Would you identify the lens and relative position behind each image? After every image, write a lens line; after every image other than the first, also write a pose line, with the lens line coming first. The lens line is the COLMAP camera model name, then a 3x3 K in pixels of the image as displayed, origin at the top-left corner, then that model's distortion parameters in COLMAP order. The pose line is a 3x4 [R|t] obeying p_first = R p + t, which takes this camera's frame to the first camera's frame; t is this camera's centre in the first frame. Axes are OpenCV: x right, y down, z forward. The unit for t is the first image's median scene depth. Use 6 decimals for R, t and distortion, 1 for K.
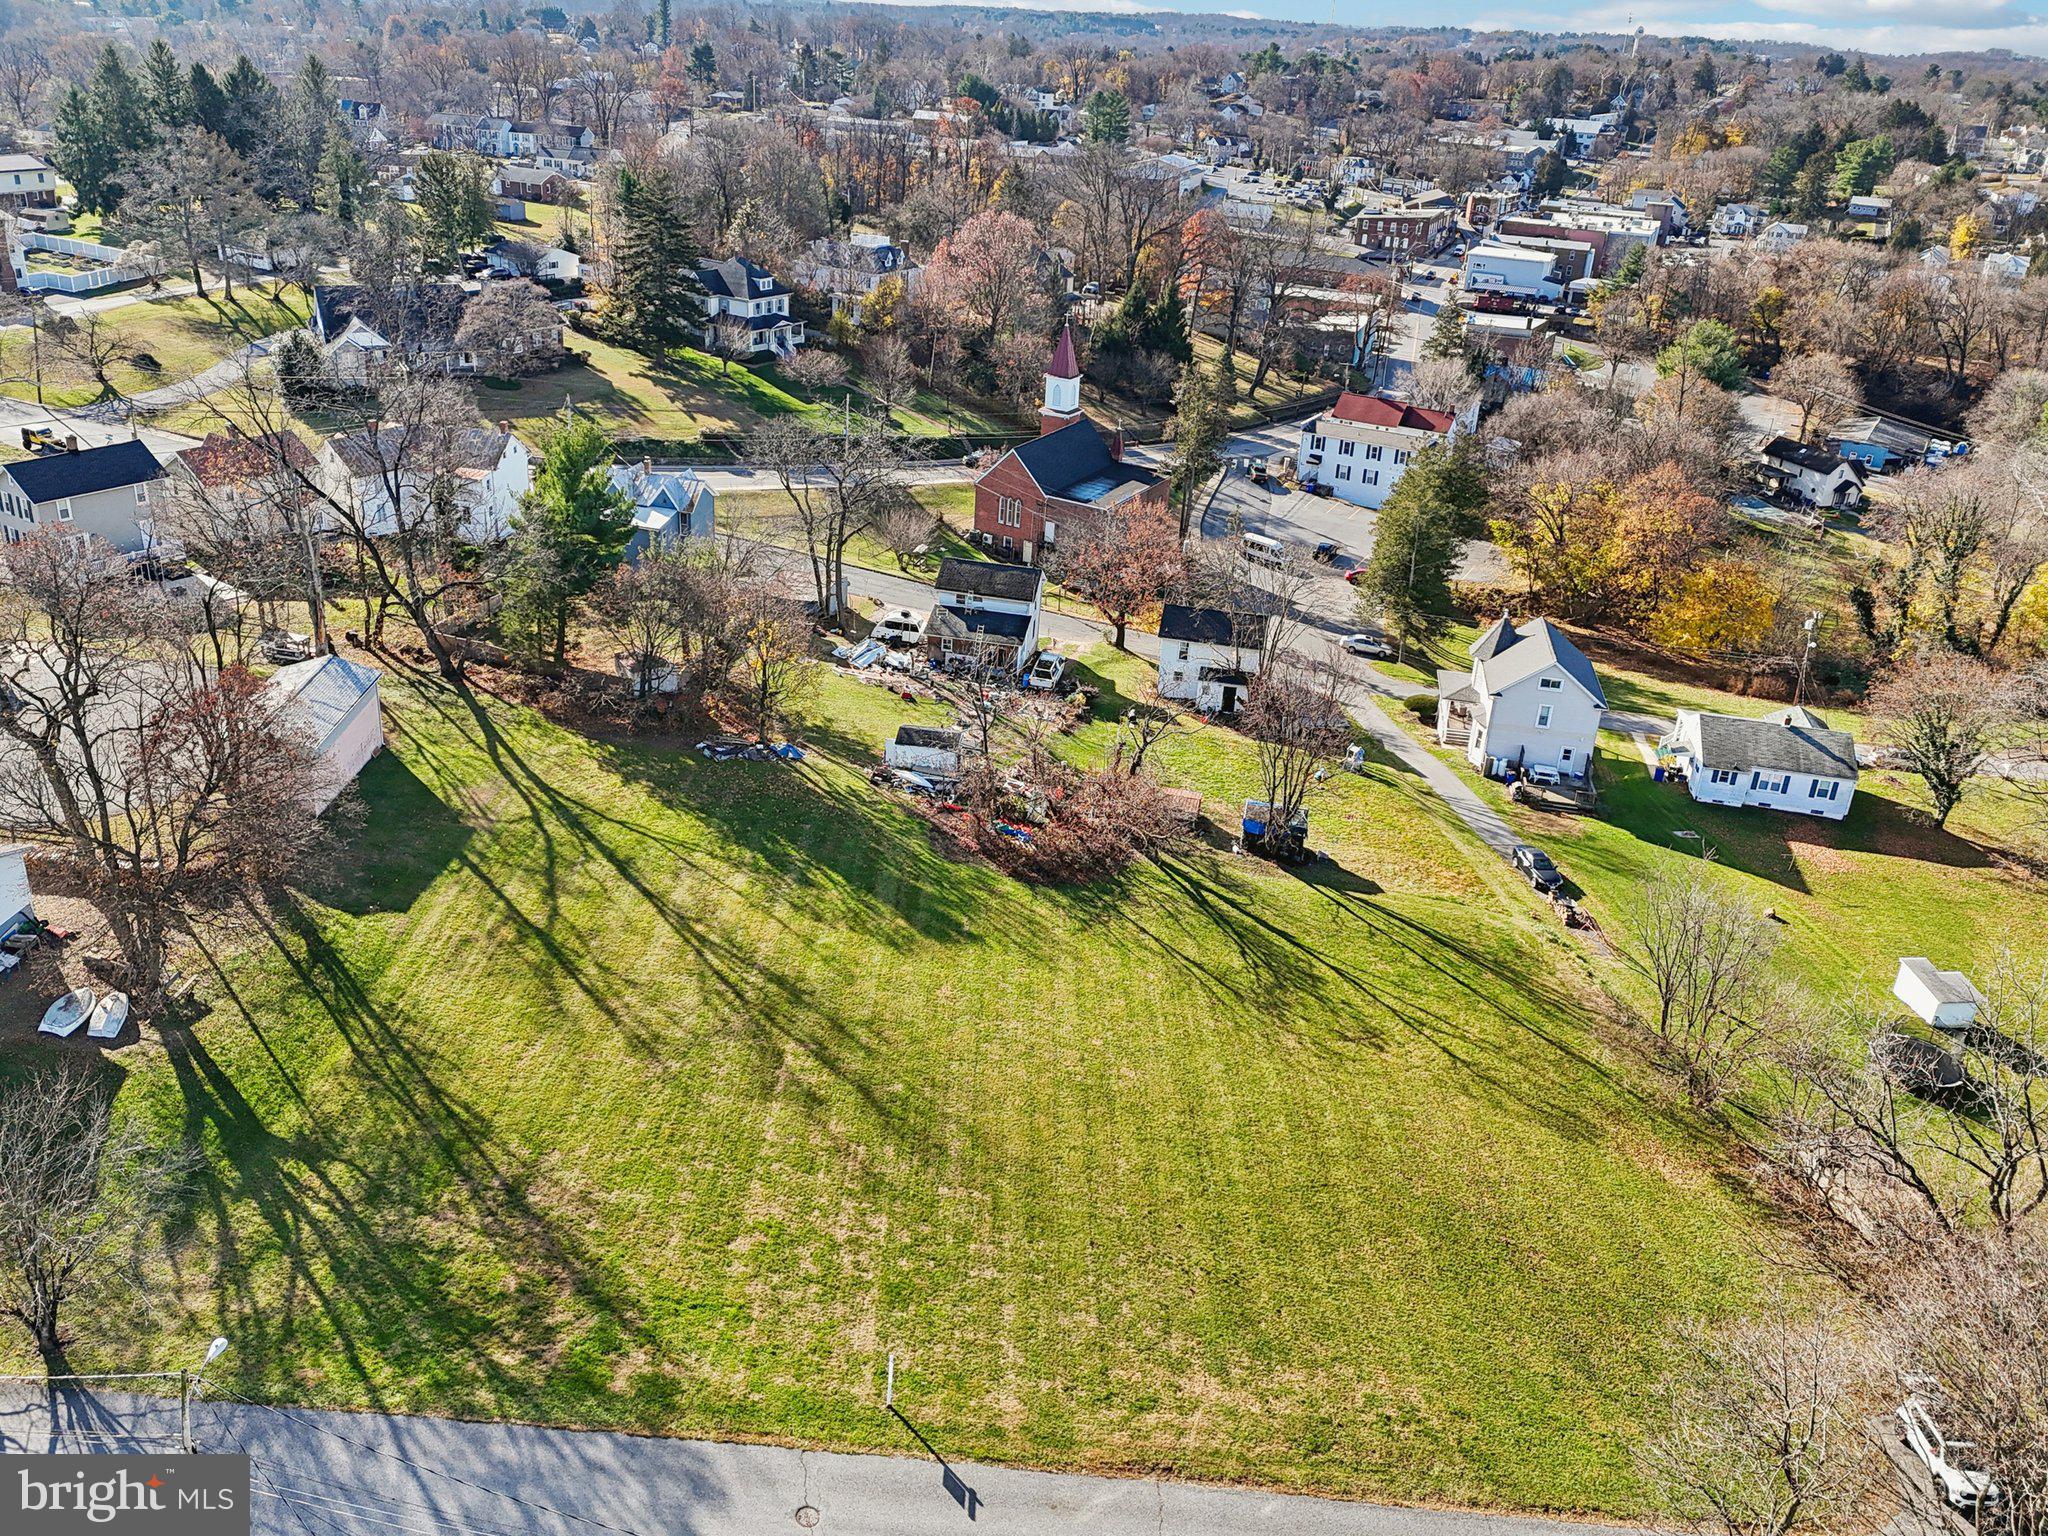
lens RADIAL K [[1581.6, 0, 1011.6], [0, 1581.6, 701.3], [0, 0, 1]] dist [0.081753, -0.092470]
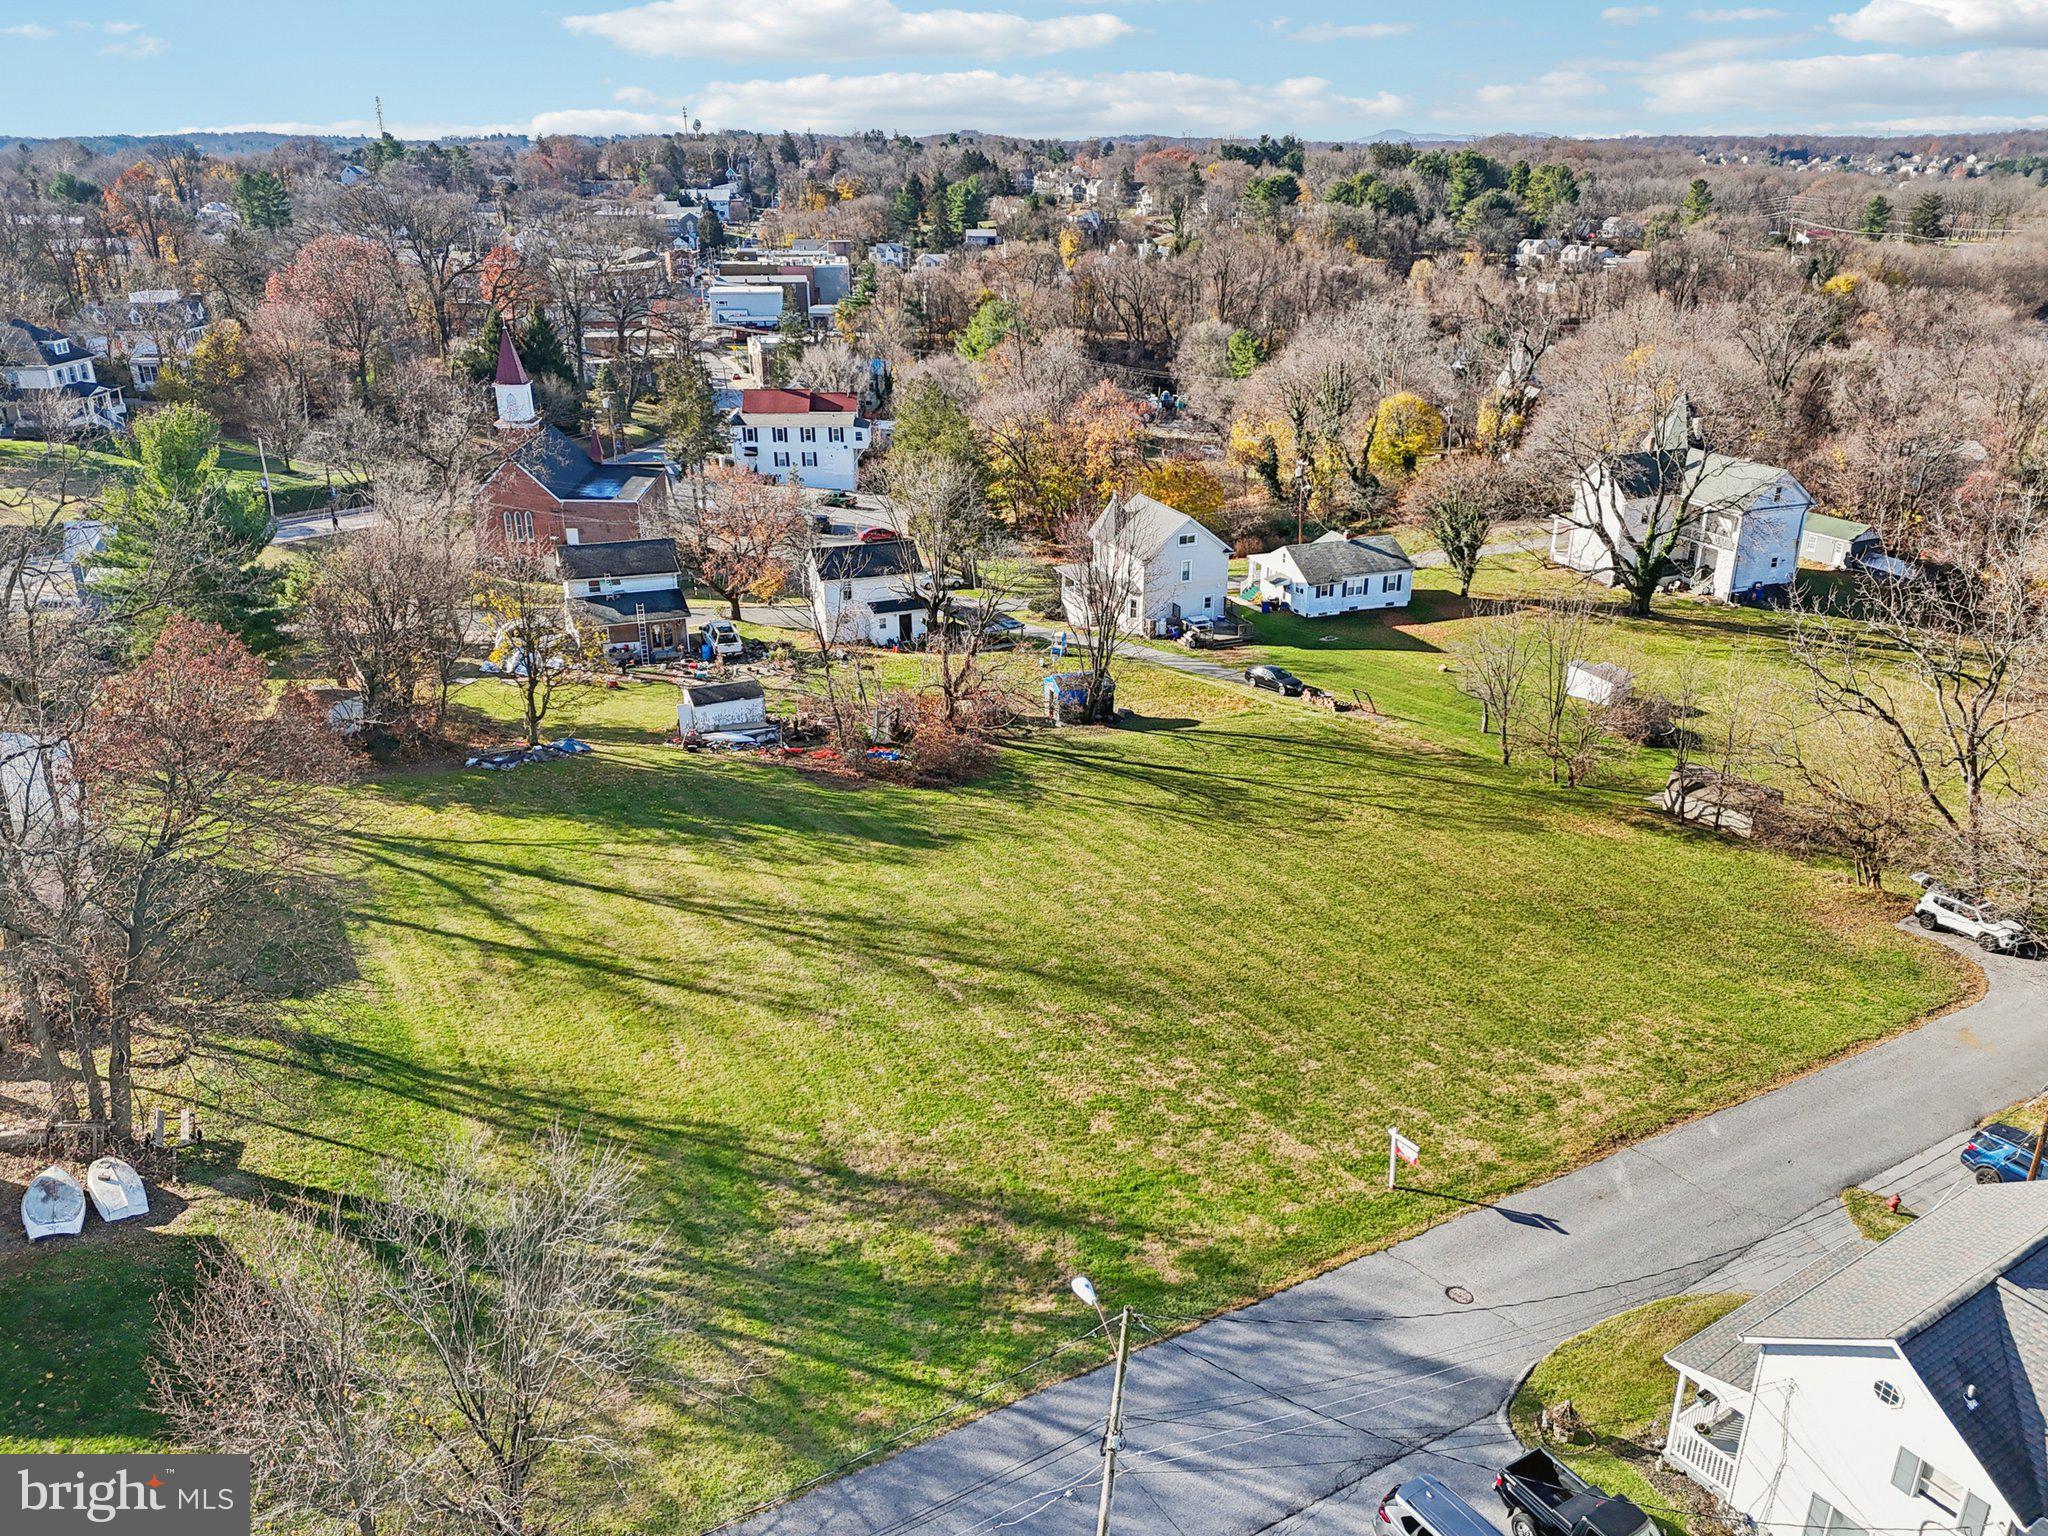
lens RADIAL K [[1507.2, 0, 1026.0], [0, 1507.2, 756.9], [0, 0, 1]] dist [0.081937, -0.082234]
pose [[0.845225, -0.251498, 0.471534, -0.321214], [0.257988, 0.964742, 0.052112, 0.057615], [-0.468014, 0.077604, 0.880307, 0.172253]]
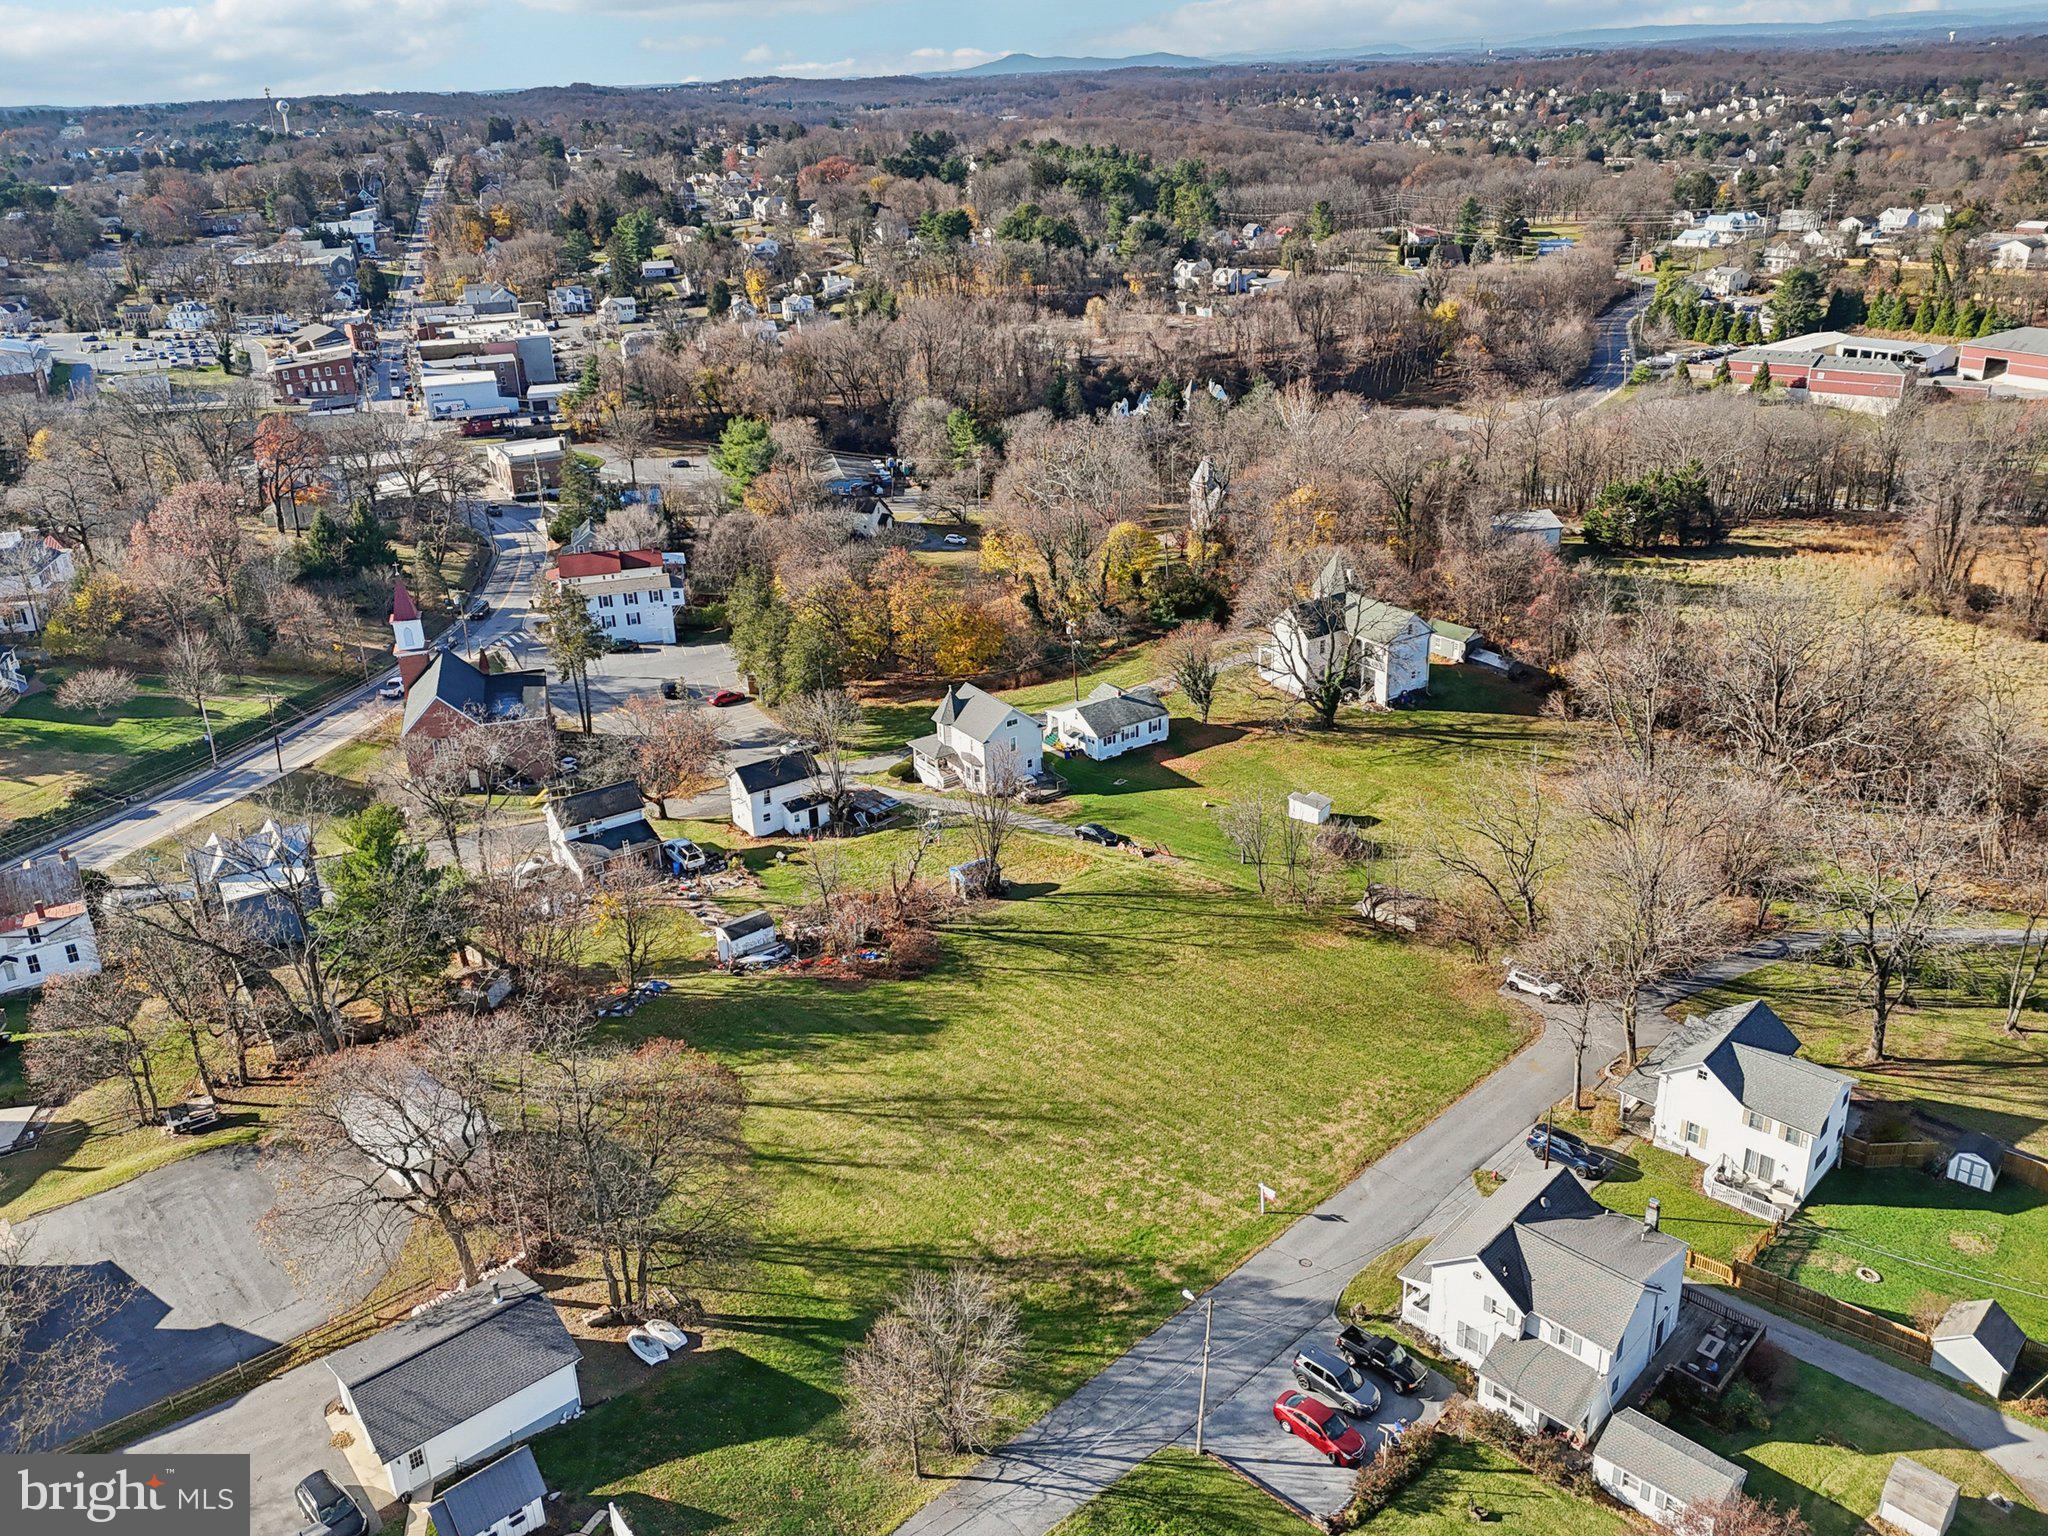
lens RADIAL K [[1578.8, 0, 1033.1], [0, 1578.8, 723.5], [0, 0, 1]] dist [0.077297, -0.050937]
pose [[0.701309, -0.346440, 0.623012, -0.633678], [0.354309, 0.927771, 0.117072, -0.197689], [-0.618571, 0.138635, 0.773402, -0.158502]]
